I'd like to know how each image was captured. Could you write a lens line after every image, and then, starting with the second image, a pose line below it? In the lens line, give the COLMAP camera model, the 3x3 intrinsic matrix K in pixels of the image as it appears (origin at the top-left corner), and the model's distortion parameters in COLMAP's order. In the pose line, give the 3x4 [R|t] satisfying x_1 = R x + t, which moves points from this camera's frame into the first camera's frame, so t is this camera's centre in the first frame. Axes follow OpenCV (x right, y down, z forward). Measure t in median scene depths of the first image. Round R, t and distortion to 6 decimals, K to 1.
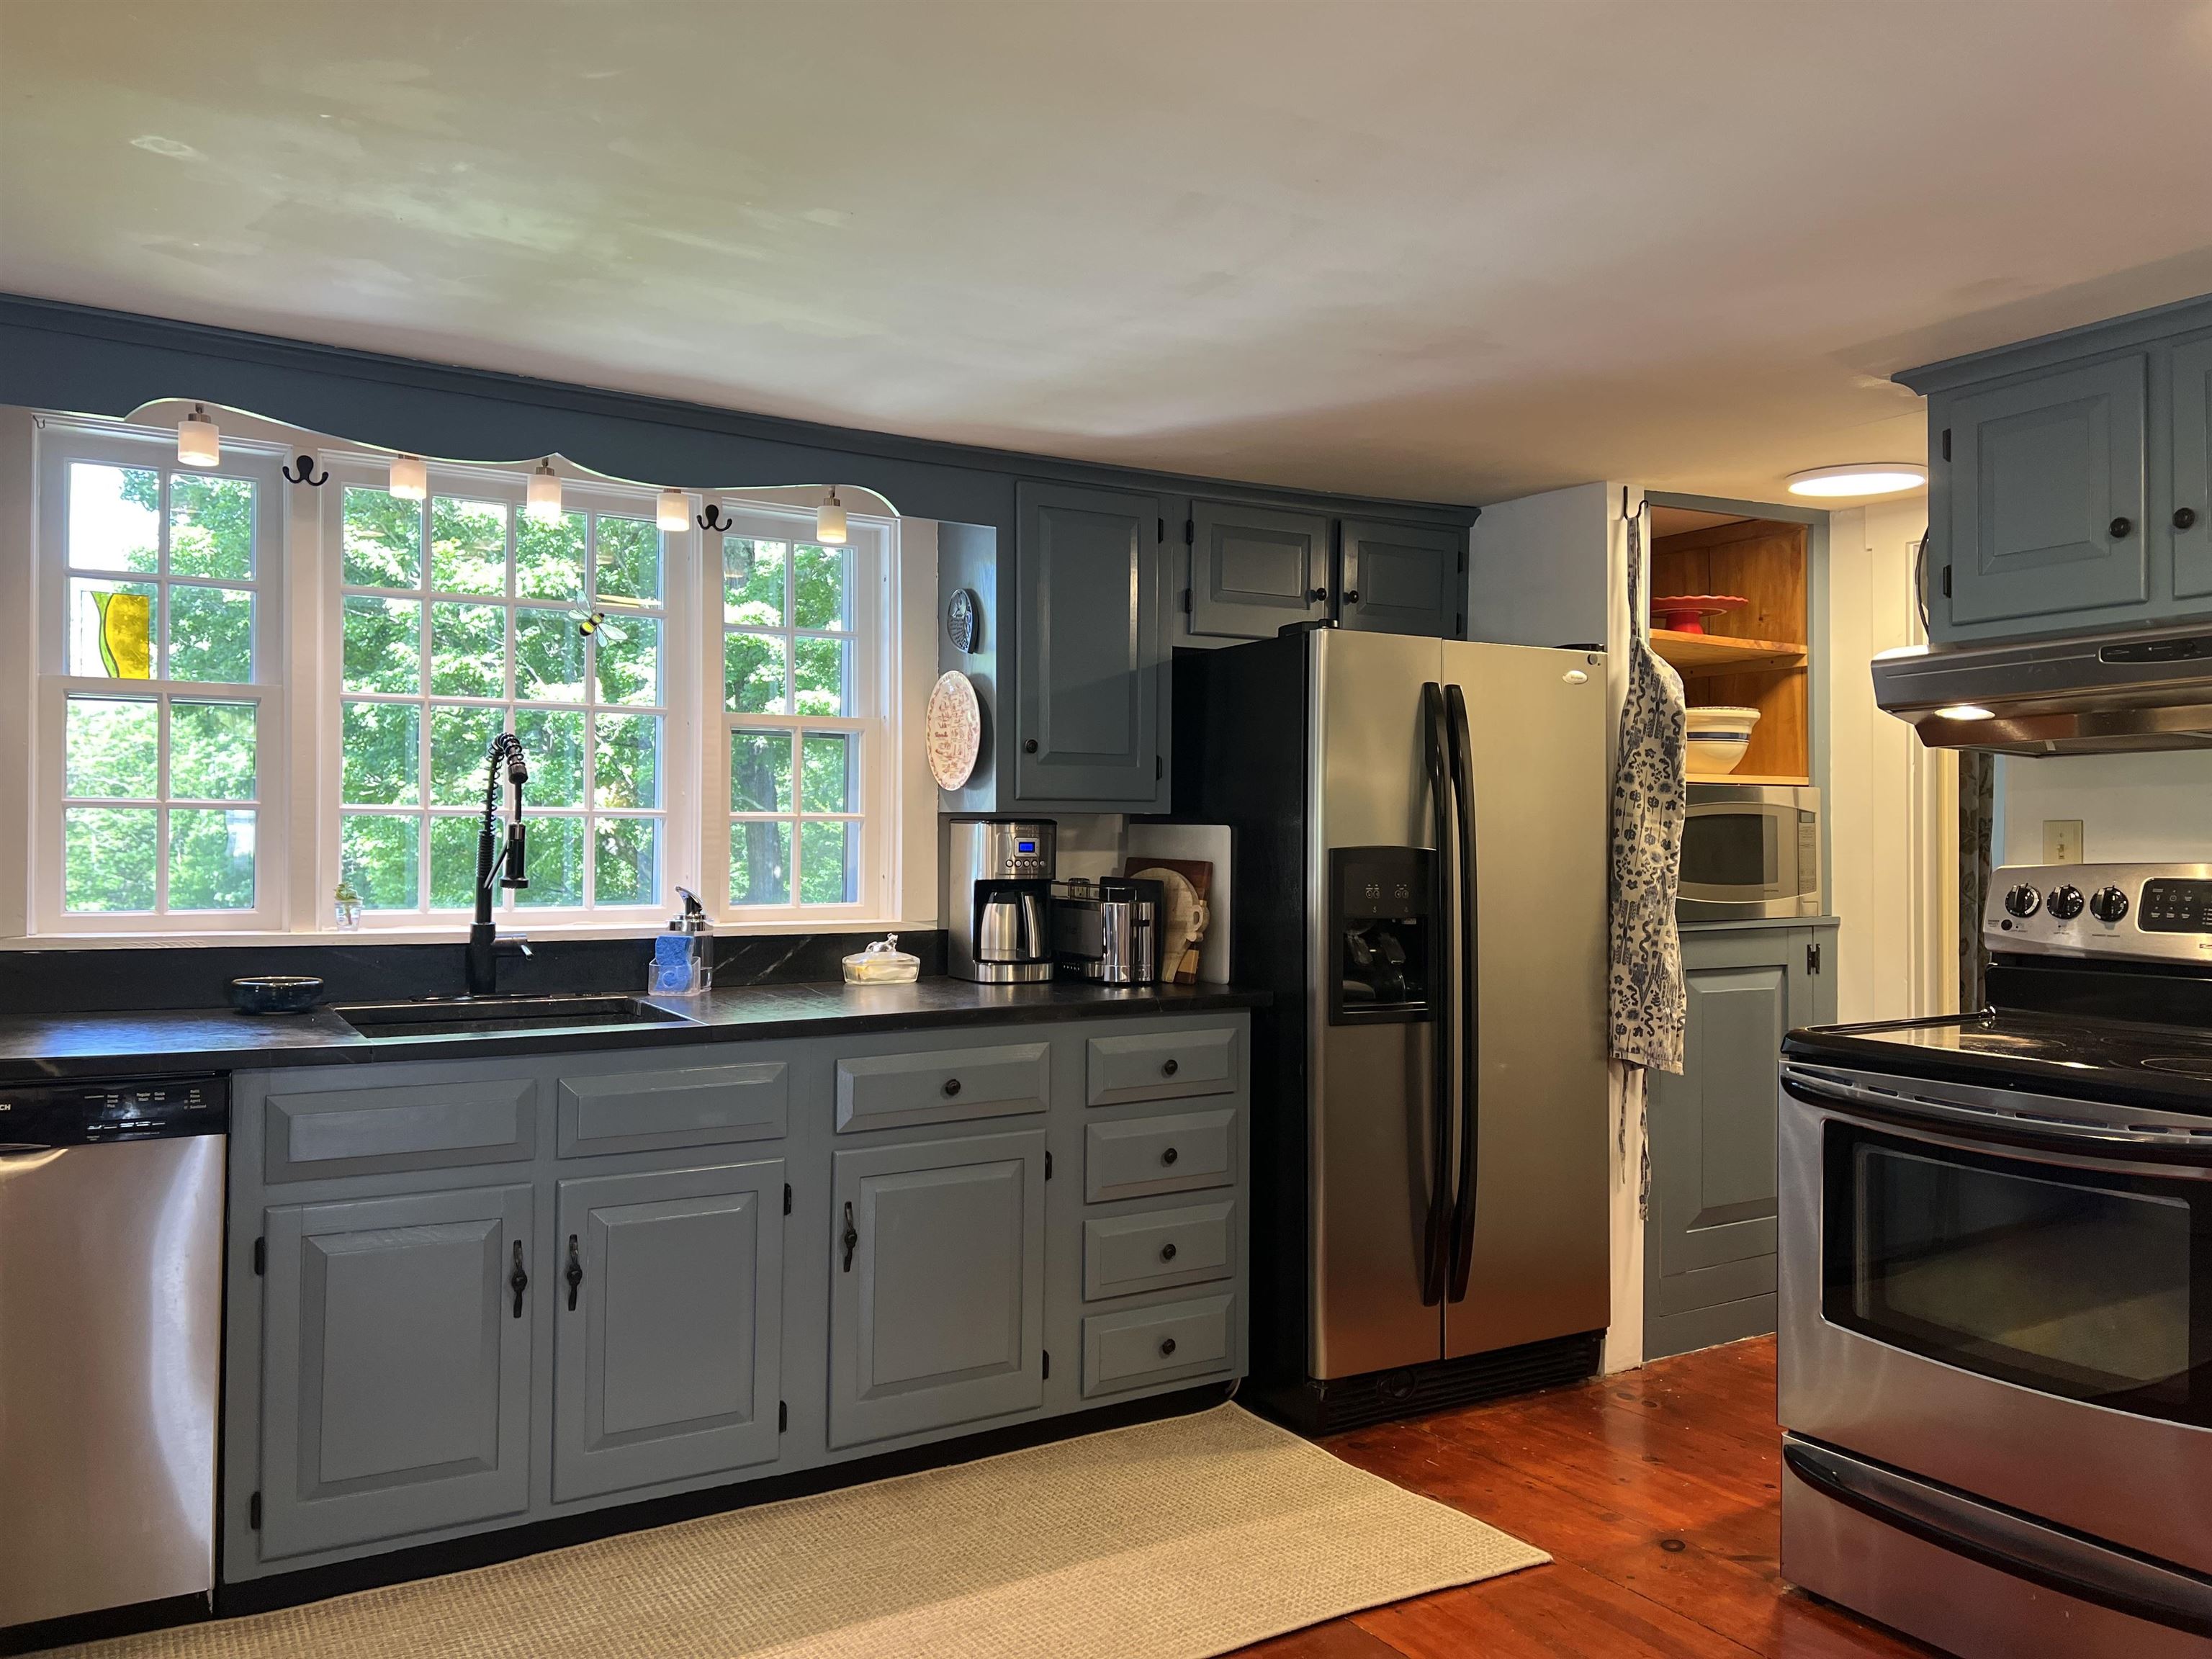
lens RADIAL K [[1672.2, 0, 1108.5], [0, 1672.2, 828.7], [0, 0, 1]] dist [0.078418, -0.042070]
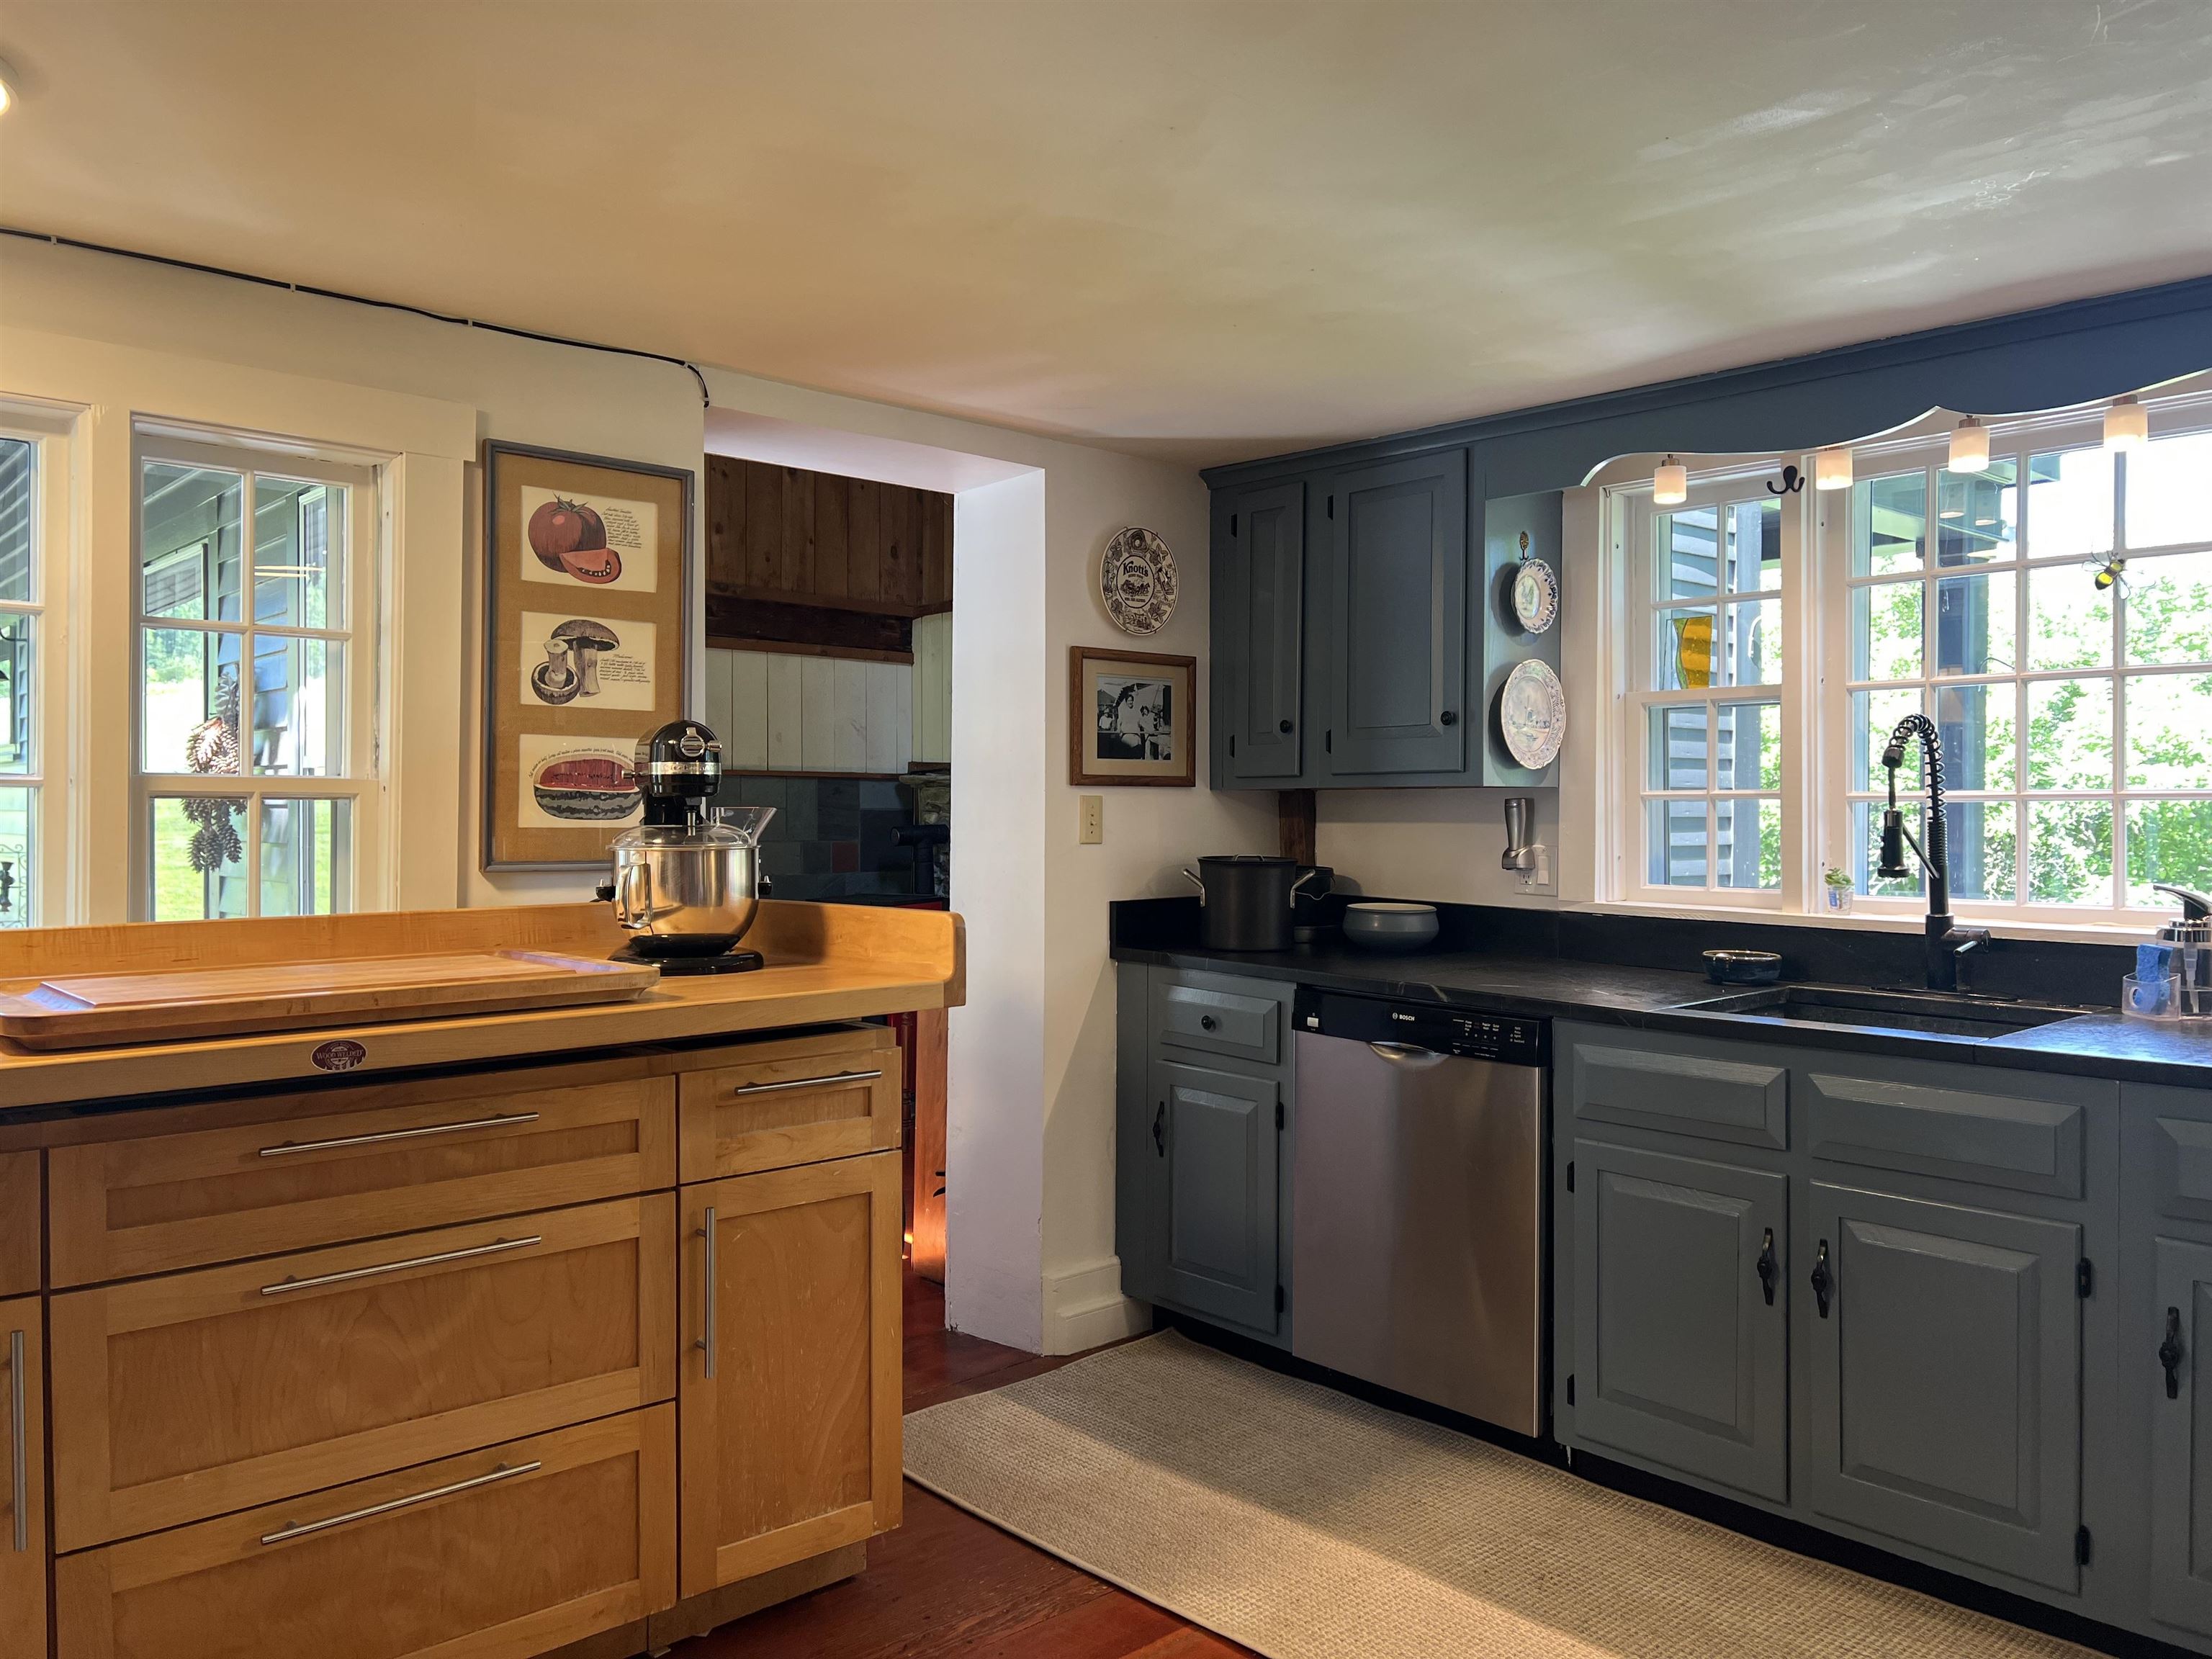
lens RADIAL K [[1672.2, 0, 1109.2], [0, 1672.2, 819.8], [0, 0, 1]] dist [0.078418, -0.042070]
pose [[0.228563, -0.001745, -0.973528, 0.470057], [0.003938, 0.999992, -0.000868, 0.001870], [0.973521, -0.003635, 0.228568, 0.344761]]
